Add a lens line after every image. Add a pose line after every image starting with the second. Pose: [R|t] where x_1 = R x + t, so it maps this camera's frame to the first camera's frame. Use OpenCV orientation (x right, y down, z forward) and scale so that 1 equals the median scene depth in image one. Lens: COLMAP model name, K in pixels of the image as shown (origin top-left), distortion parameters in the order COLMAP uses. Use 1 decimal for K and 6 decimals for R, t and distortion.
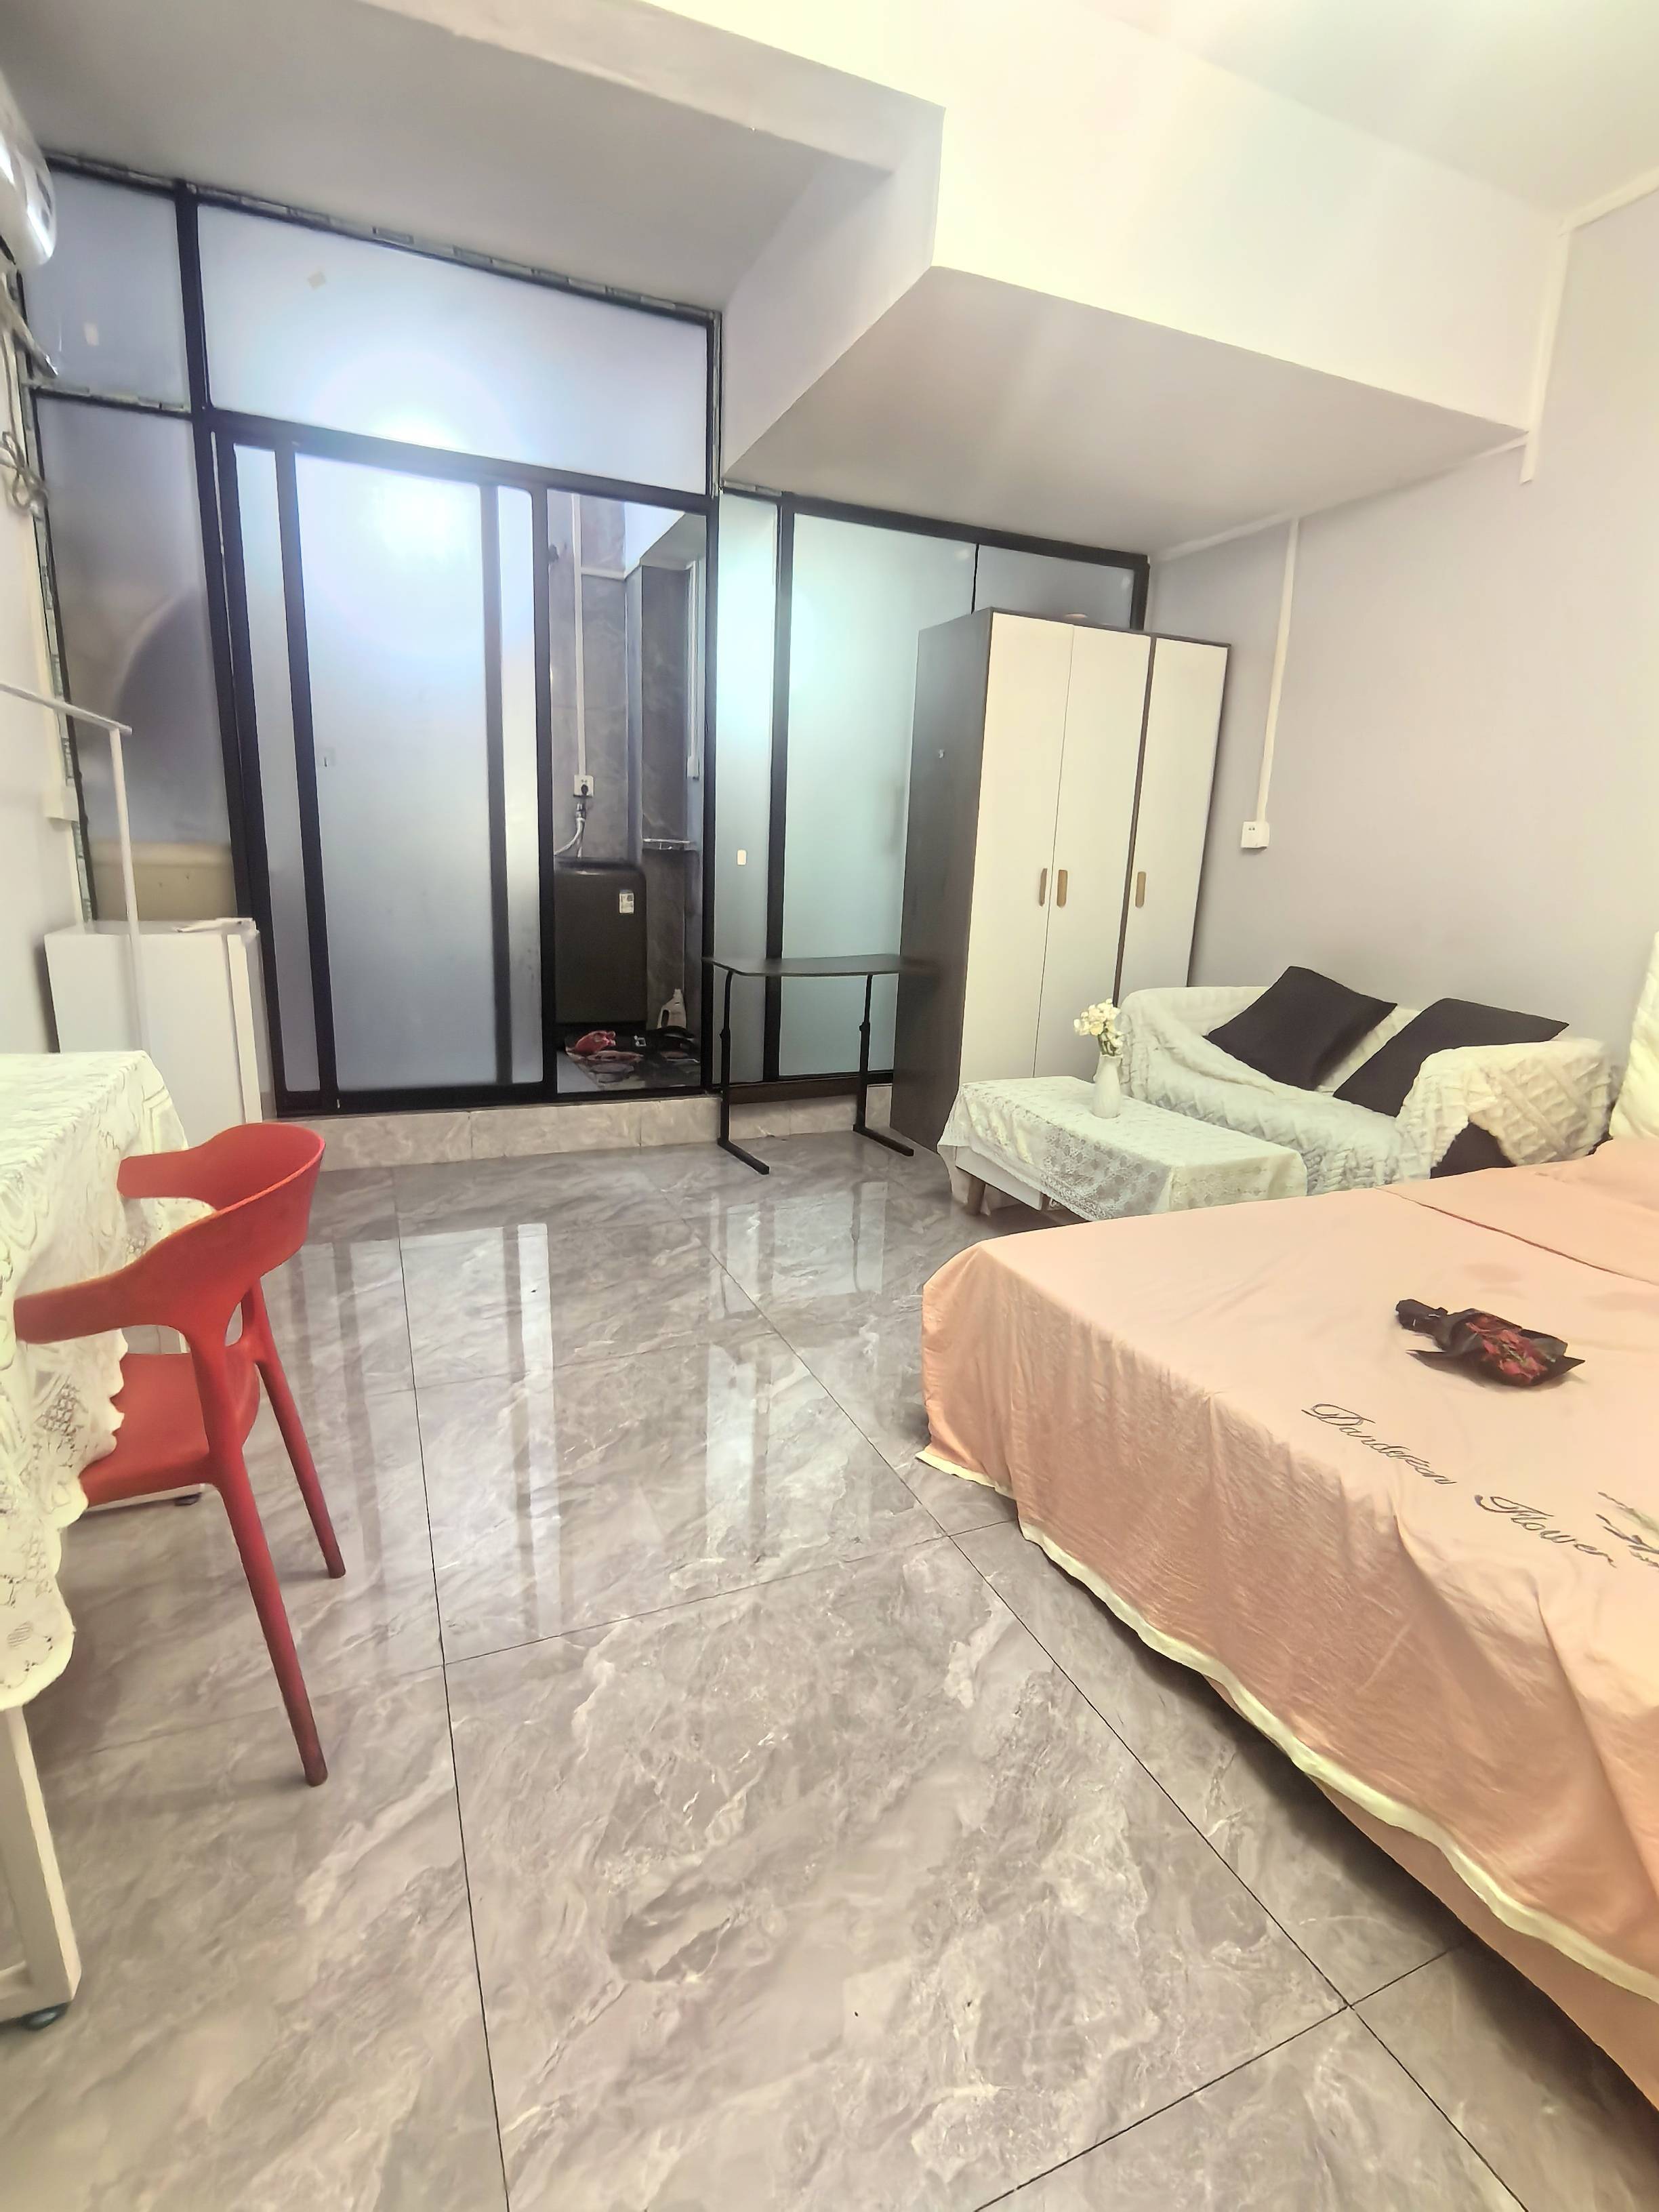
lens RADIAL K [[1050.7, 0, 813.1], [0, 1050.7, 1102.1], [0, 0, 1]] dist [-0.004435, -0.007796]
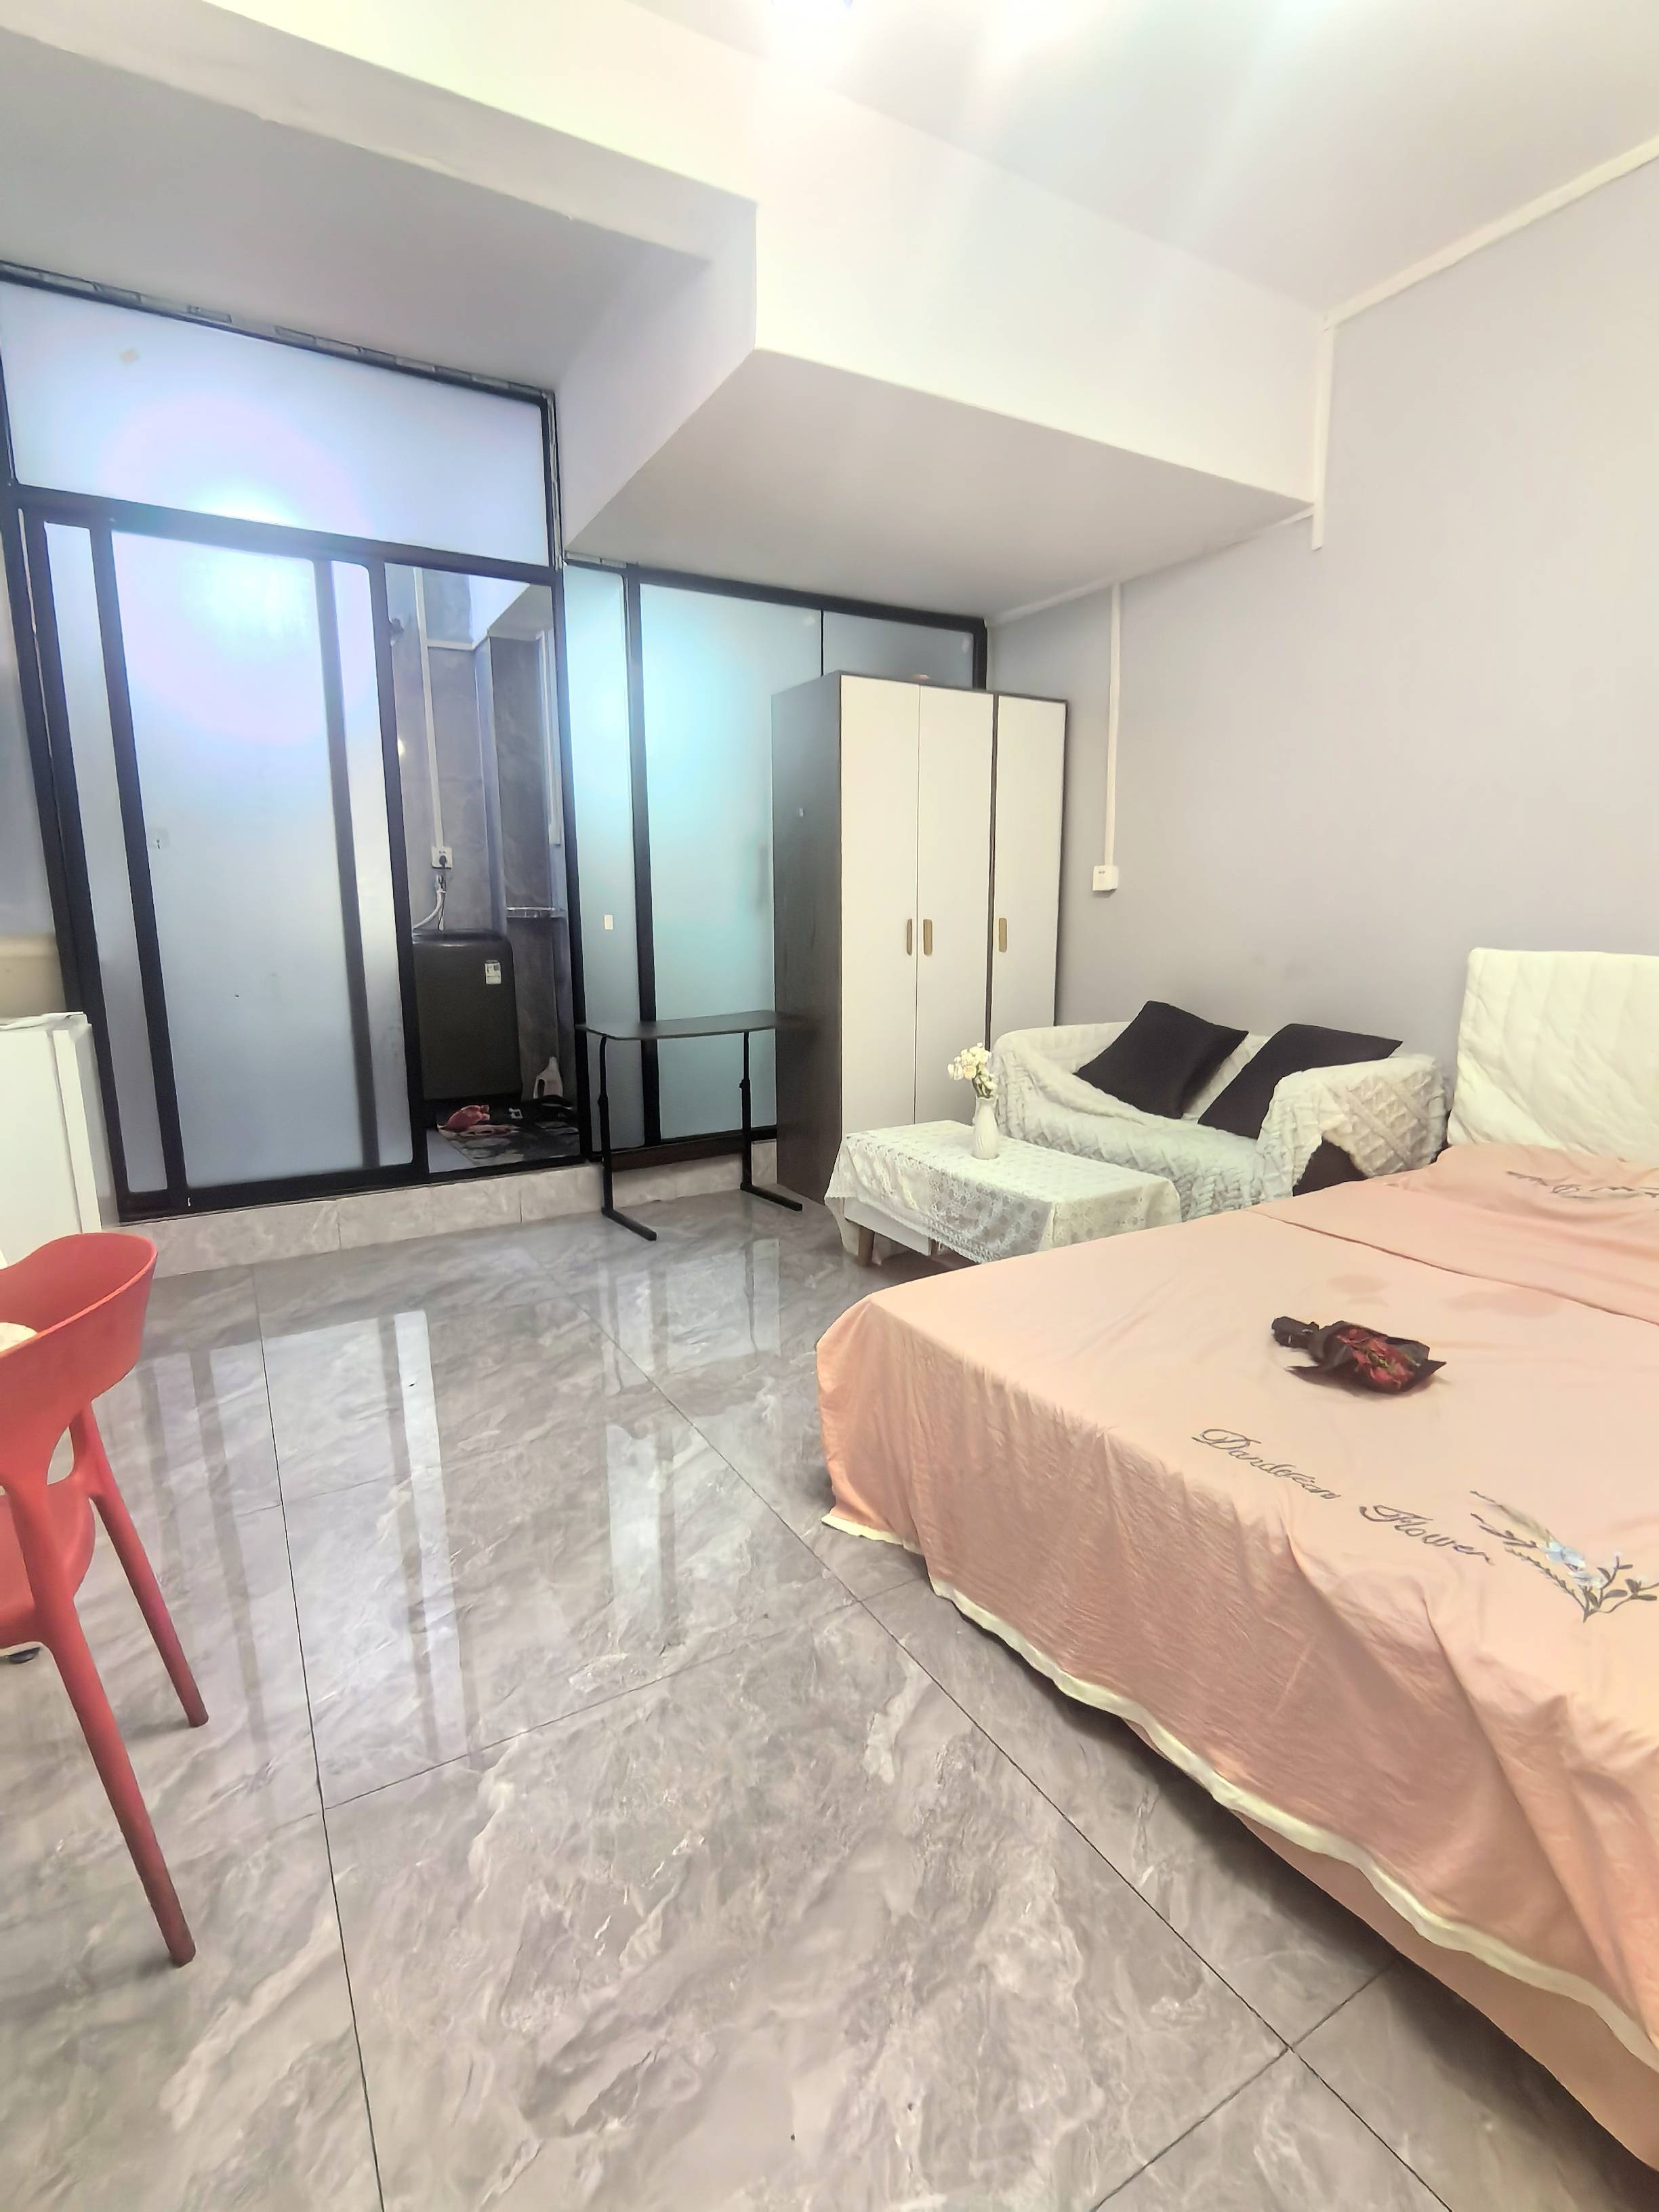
lens RADIAL K [[1050.7, 0, 814.1], [0, 1050.7, 1100.8], [0, 0, 1]] dist [-0.004435, -0.007796]
pose [[0.991936, -0.064577, 0.109051, 0.010048], [0.070320, 0.996288, -0.049659, -0.004020], [-0.105440, 0.056927, 0.992795, 0.009211]]
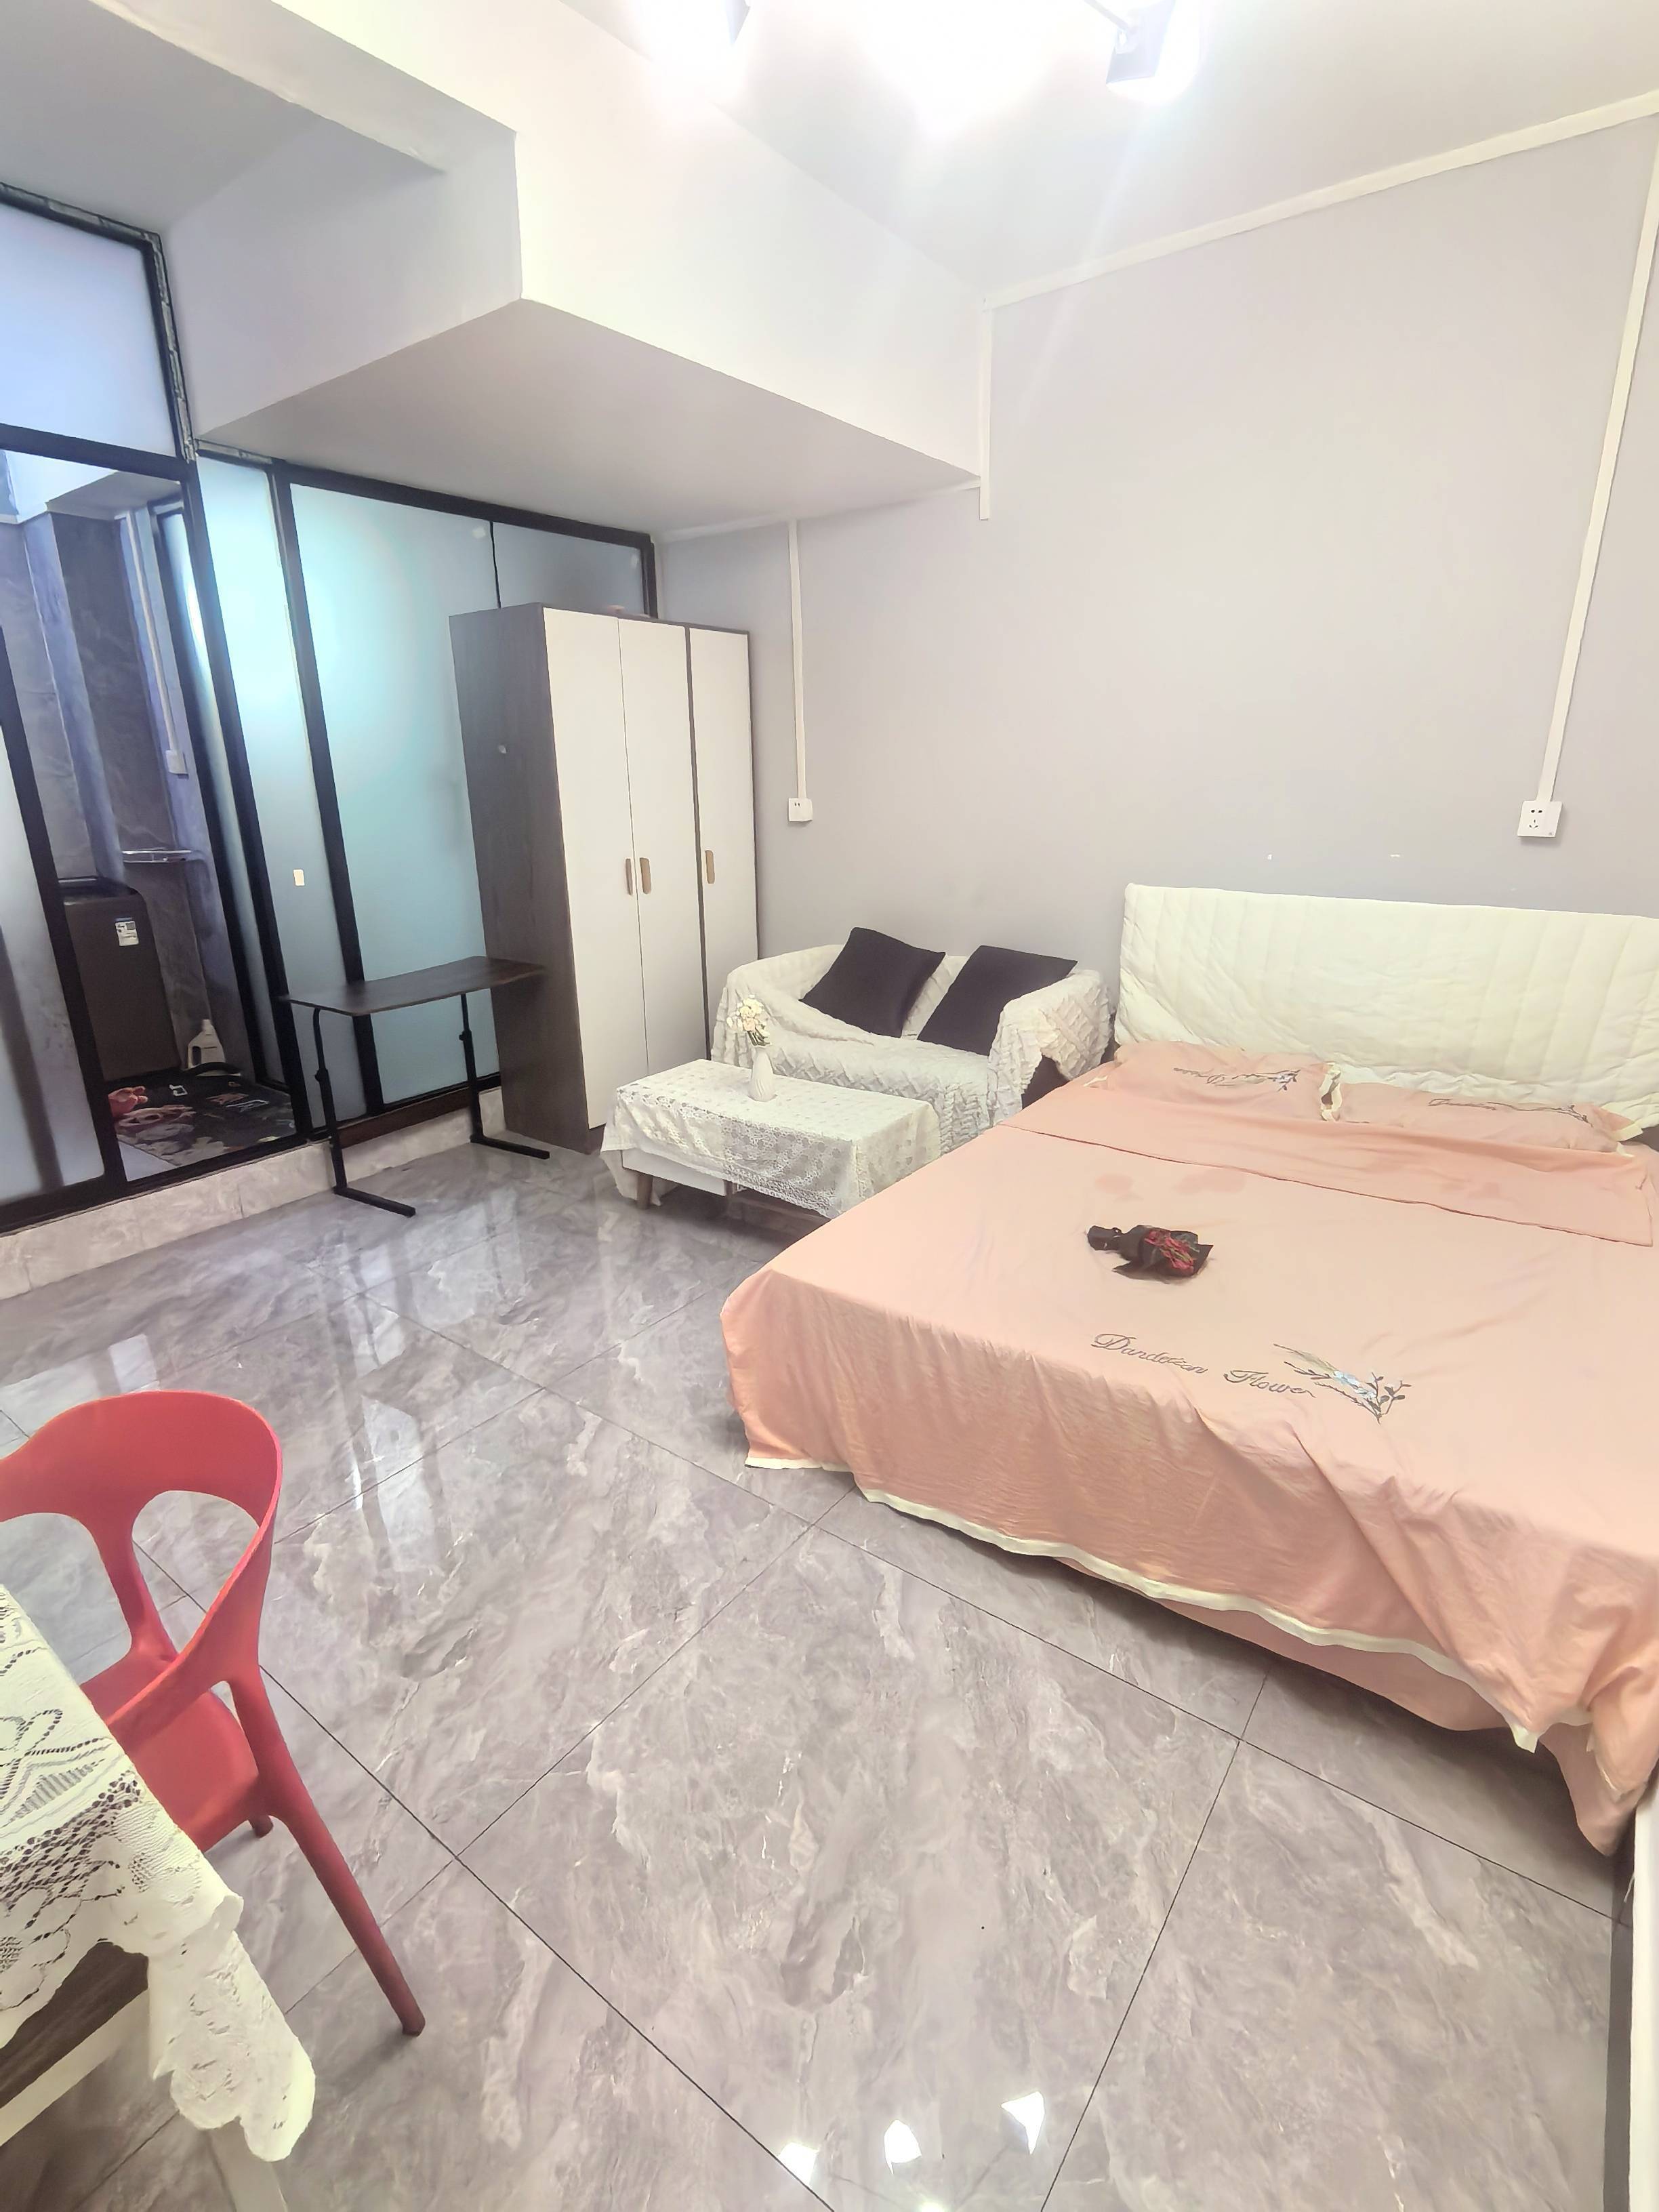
lens RADIAL K [[1050.7, 0, 821.2], [0, 1050.7, 1105.2], [0, 0, 1]] dist [-0.004435, -0.007796]
pose [[0.862205, -0.204822, 0.463305, -0.267039], [0.165242, 0.978302, 0.124982, -0.157972], [-0.478851, -0.031203, 0.877342, 0.000671]]
